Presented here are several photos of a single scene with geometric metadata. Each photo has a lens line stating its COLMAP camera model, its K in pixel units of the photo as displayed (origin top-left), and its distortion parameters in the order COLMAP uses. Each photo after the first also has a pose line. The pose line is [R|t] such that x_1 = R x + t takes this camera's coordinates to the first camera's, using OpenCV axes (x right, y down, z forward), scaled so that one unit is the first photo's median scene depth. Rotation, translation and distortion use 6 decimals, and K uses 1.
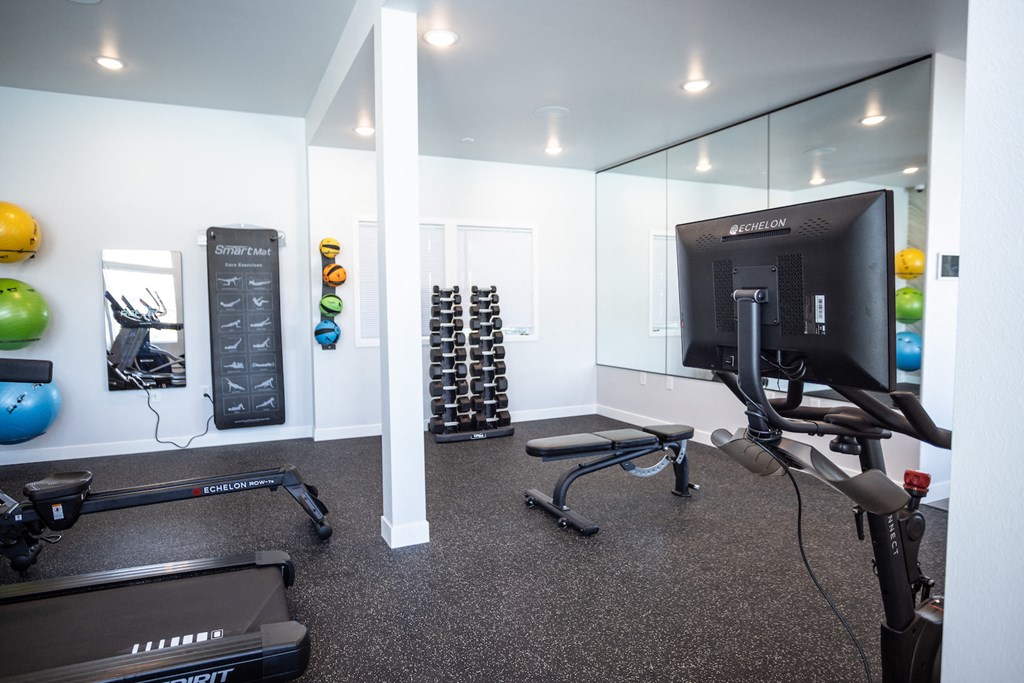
lens RADIAL K [[616.3, 0, 512.5], [0, 616.3, 322.1], [0, 0, 1]] dist [-0.001270, 0.000613]
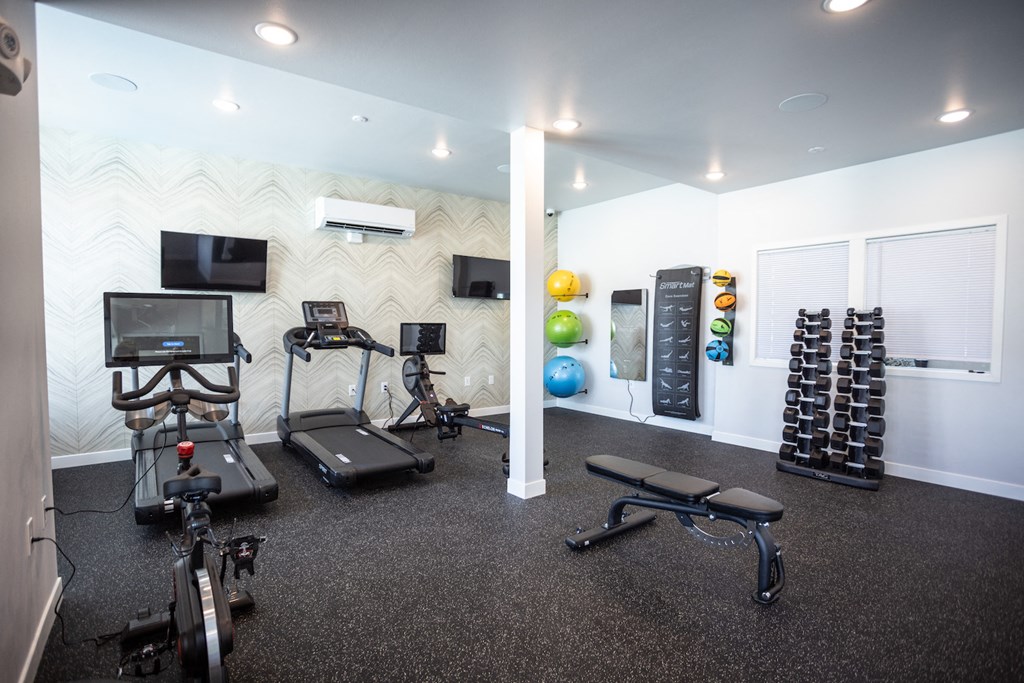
lens RADIAL K [[482.1, 0, 503.7], [0, 482.1, 334.9], [0, 0, 1]] dist [0.001688, 0.000298]
pose [[0.286715, 0.033616, -0.957426, 0.459380], [-0.037912, 0.998999, 0.023723, -0.018755], [0.957265, 0.029496, 0.287703, 0.339367]]
